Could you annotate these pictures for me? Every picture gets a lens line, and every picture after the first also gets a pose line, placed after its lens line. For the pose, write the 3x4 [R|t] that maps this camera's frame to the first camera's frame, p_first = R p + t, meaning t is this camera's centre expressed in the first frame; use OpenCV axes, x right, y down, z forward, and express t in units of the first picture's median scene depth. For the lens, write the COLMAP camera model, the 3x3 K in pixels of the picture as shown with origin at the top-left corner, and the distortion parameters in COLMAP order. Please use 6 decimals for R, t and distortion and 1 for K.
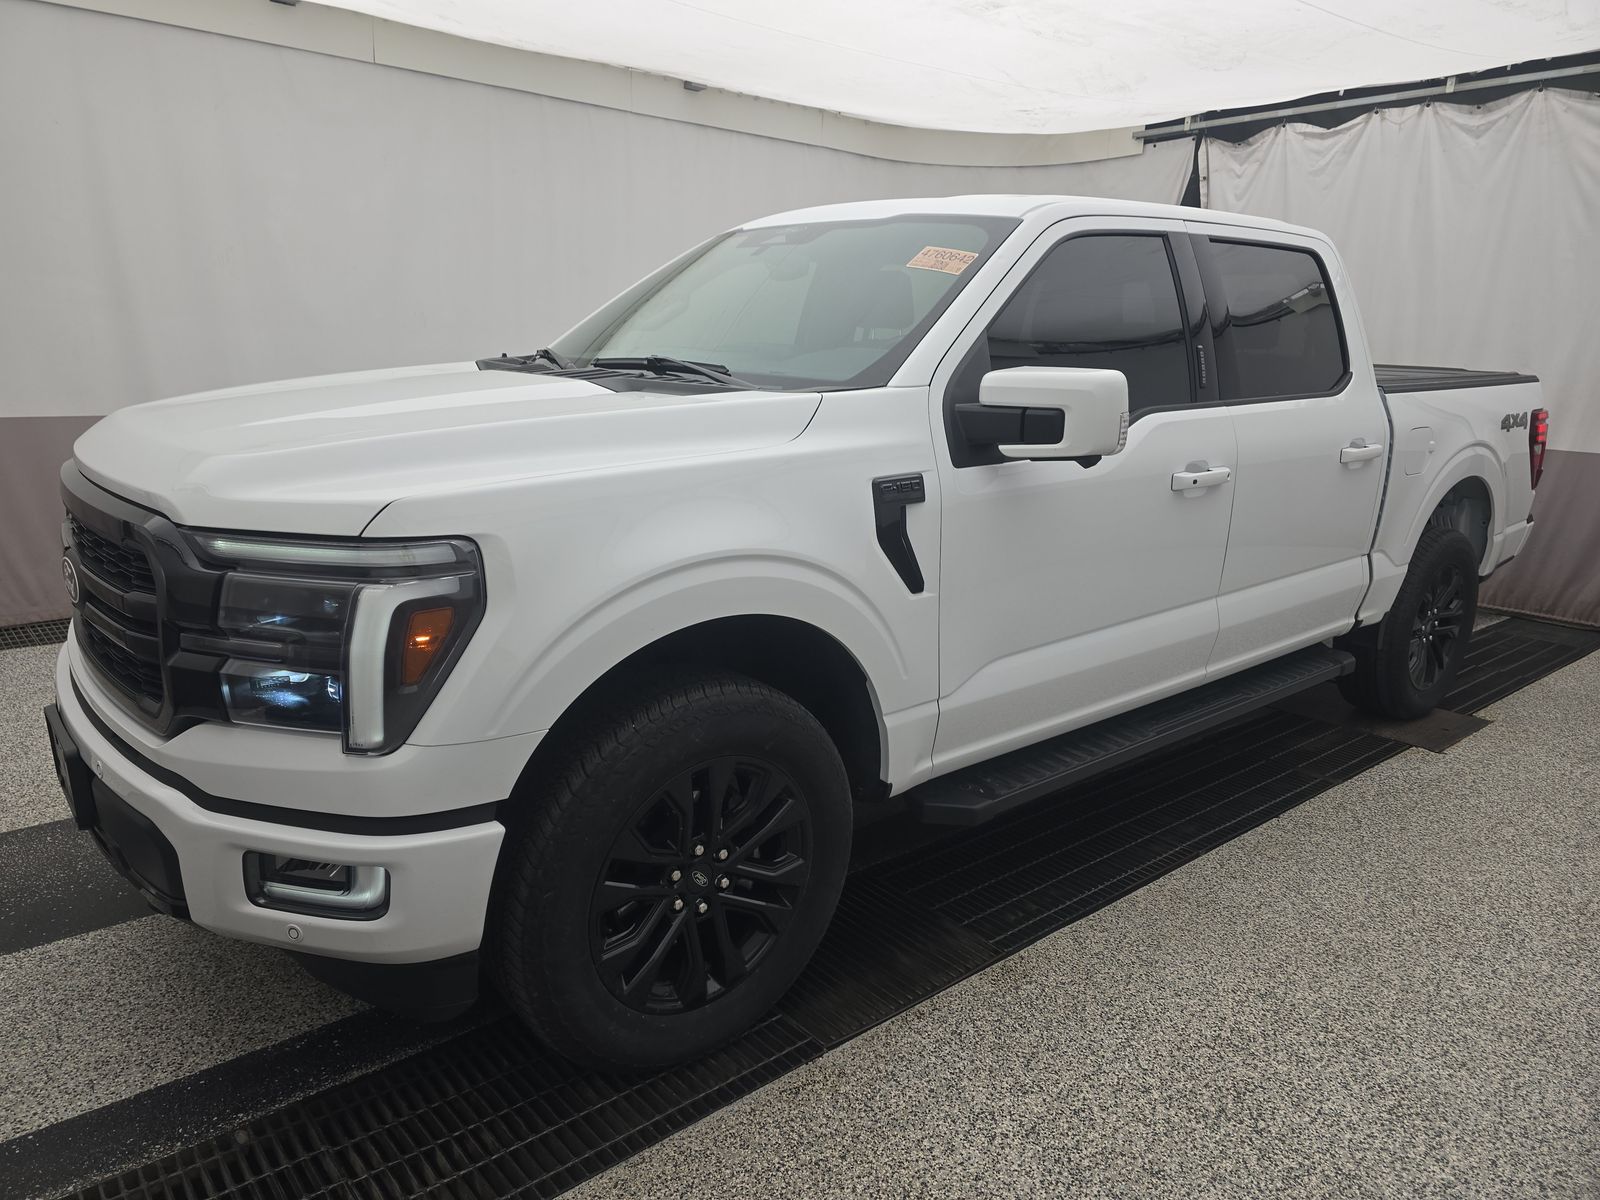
lens RADIAL K [[1079.5, 0, 787.9], [0, 1079.5, 597.8], [0, 0, 1]] dist [0.020040, -0.019549]
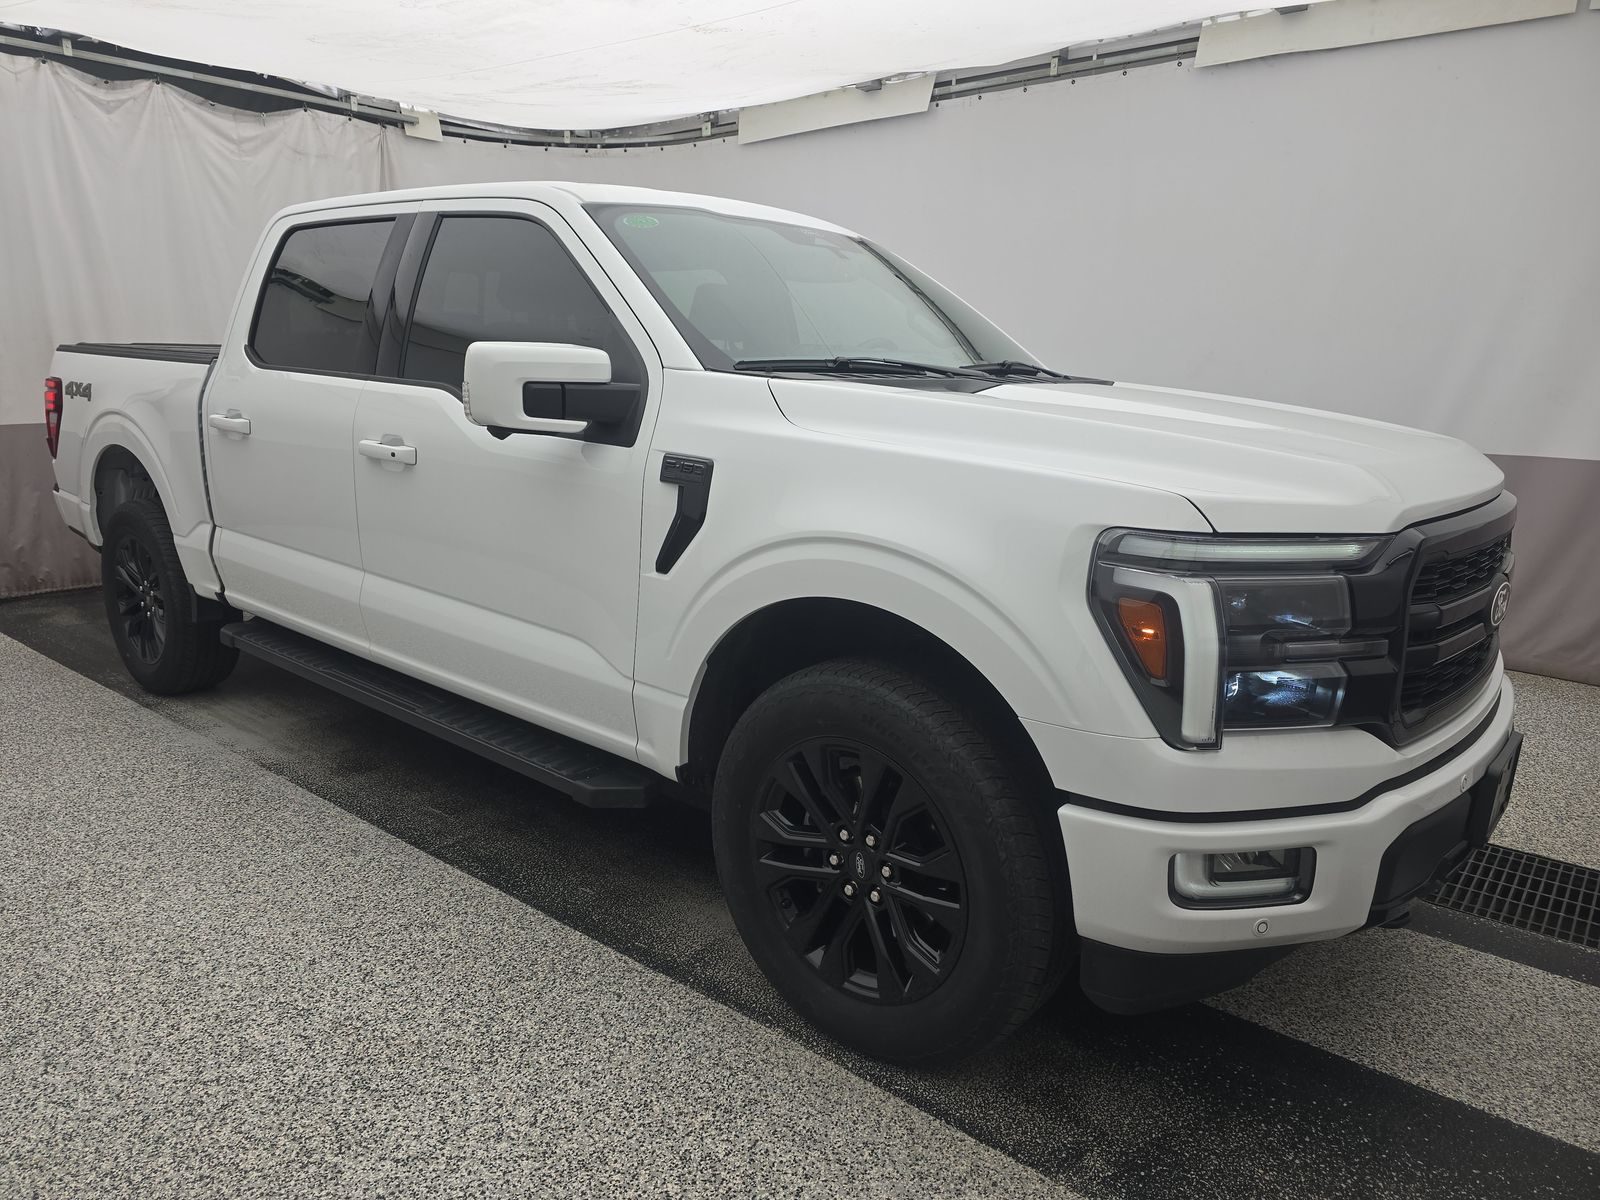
lens RADIAL K [[1079.5, 0, 790.5], [0, 1079.5, 609.3], [0, 0, 1]] dist [0.020040, -0.019549]
pose [[-0.174340, -0.248492, 0.952815, -0.531129], [0.202633, 0.937871, 0.281671, -0.150637], [-0.963611, 0.242178, -0.113156, 0.618975]]
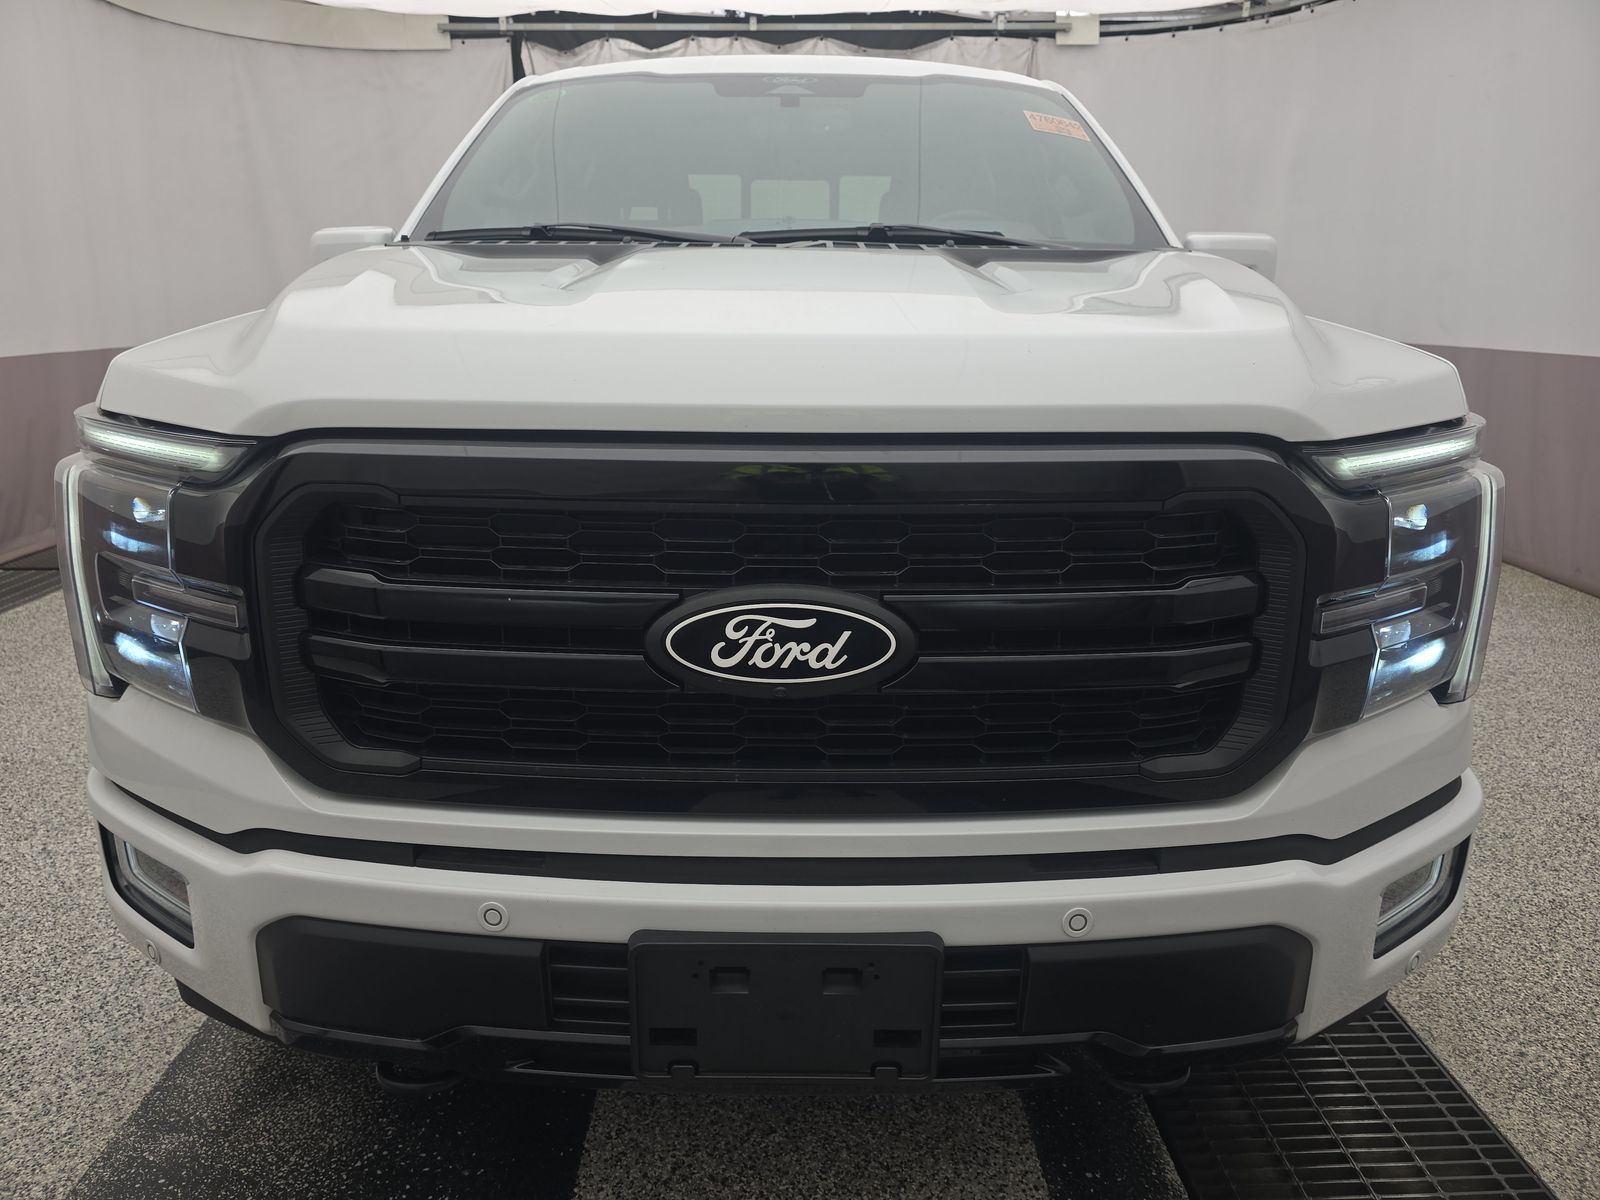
lens RADIAL K [[1079.5, 0, 790.9], [0, 1079.5, 603.1], [0, 0, 1]] dist [0.020040, -0.019549]
pose [[0.634966, -0.238264, 0.734880, -0.358359], [0.193907, 0.969954, 0.146937, -0.037118], [-0.747809, 0.049198, 0.662089, 0.239201]]
